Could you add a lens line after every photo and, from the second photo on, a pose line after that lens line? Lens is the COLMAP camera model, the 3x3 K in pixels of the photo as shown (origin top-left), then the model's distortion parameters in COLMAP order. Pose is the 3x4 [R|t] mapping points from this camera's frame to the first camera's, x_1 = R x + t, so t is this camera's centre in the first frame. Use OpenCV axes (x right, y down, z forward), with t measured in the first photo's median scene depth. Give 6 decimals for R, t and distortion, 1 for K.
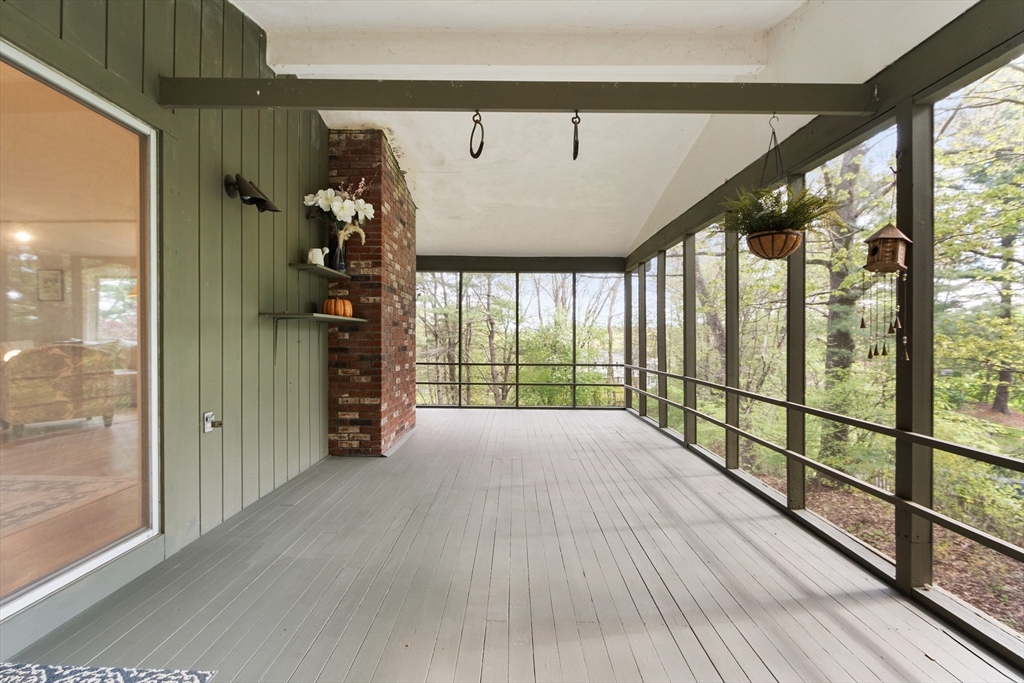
lens RADIAL K [[472.1, 0, 514.3], [0, 472.1, 340.8], [0, 0, 1]] dist [0.001460, -0.001114]
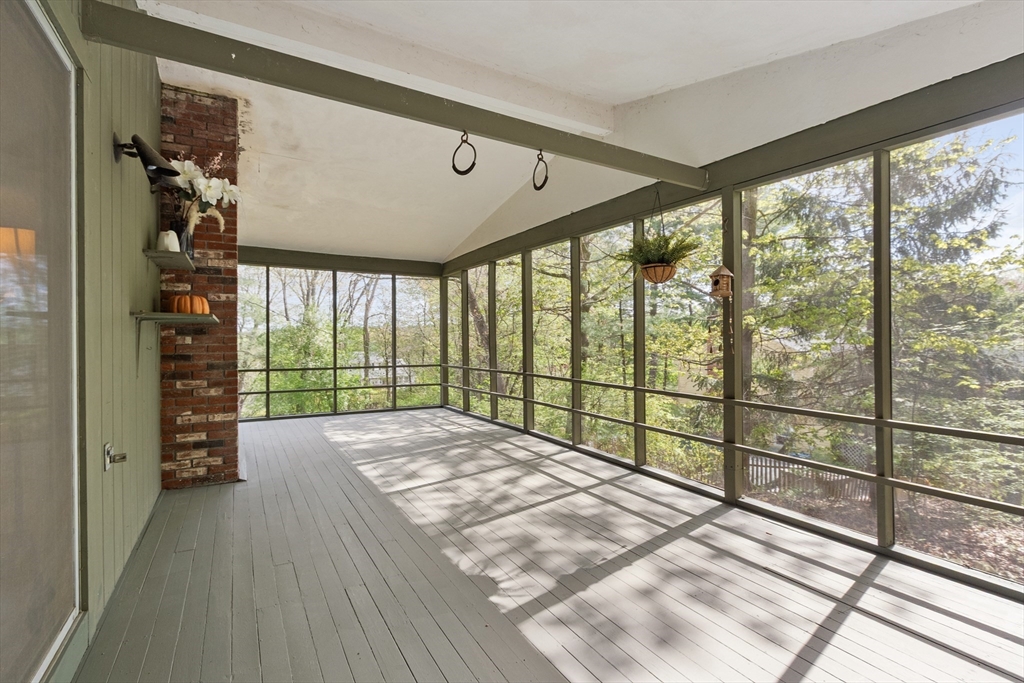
lens RADIAL K [[472.1, 0, 516.5], [0, 472.1, 337.0], [0, 0, 1]] dist [0.001460, -0.001114]
pose [[0.862876, -0.004180, 0.505398, -0.278044], [0.009013, 0.999934, -0.007118, -0.004874], [-0.505335, 0.010697, 0.862857, 0.007591]]
